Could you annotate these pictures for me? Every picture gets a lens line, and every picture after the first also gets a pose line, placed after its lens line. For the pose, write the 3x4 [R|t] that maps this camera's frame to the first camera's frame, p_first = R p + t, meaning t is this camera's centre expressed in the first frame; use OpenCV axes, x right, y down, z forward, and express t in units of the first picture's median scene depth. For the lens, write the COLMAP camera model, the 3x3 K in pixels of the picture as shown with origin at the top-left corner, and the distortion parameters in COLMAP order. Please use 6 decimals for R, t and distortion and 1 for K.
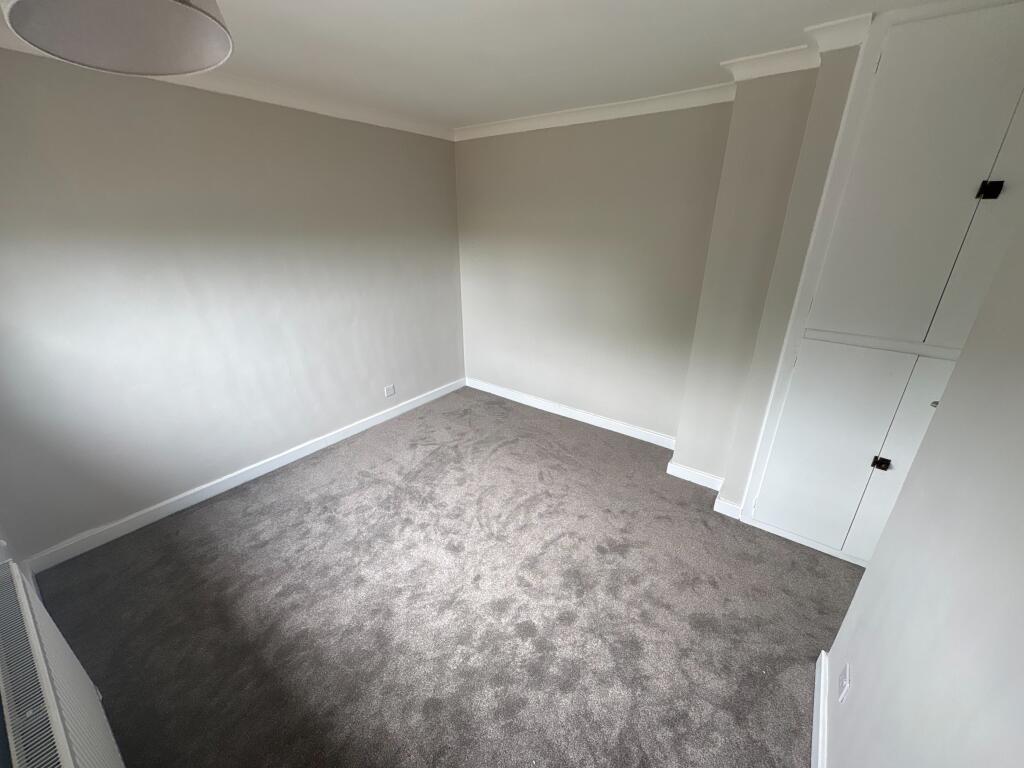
lens RADIAL K [[406.3, 0, 512.0], [0, 406.3, 384.0], [0, 0, 1]] dist [0.001845, 0.000204]
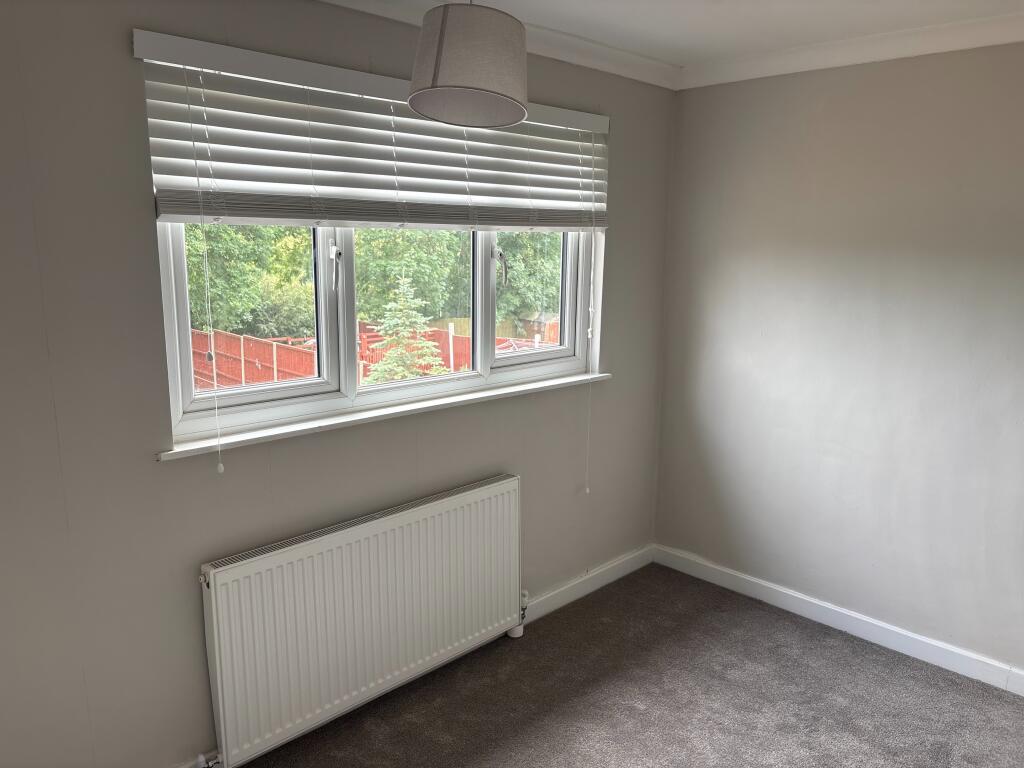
lens RADIAL K [[772.3, 0, 512.0], [0, 772.3, 384.0], [0, 0, 1]] dist [0.003853, -0.002901]
pose [[-0.140457, 0.179500, -0.973679, 0.571579], [-0.389789, 0.893984, 0.221037, -0.183395], [0.910130, 0.410576, -0.055599, 0.523874]]
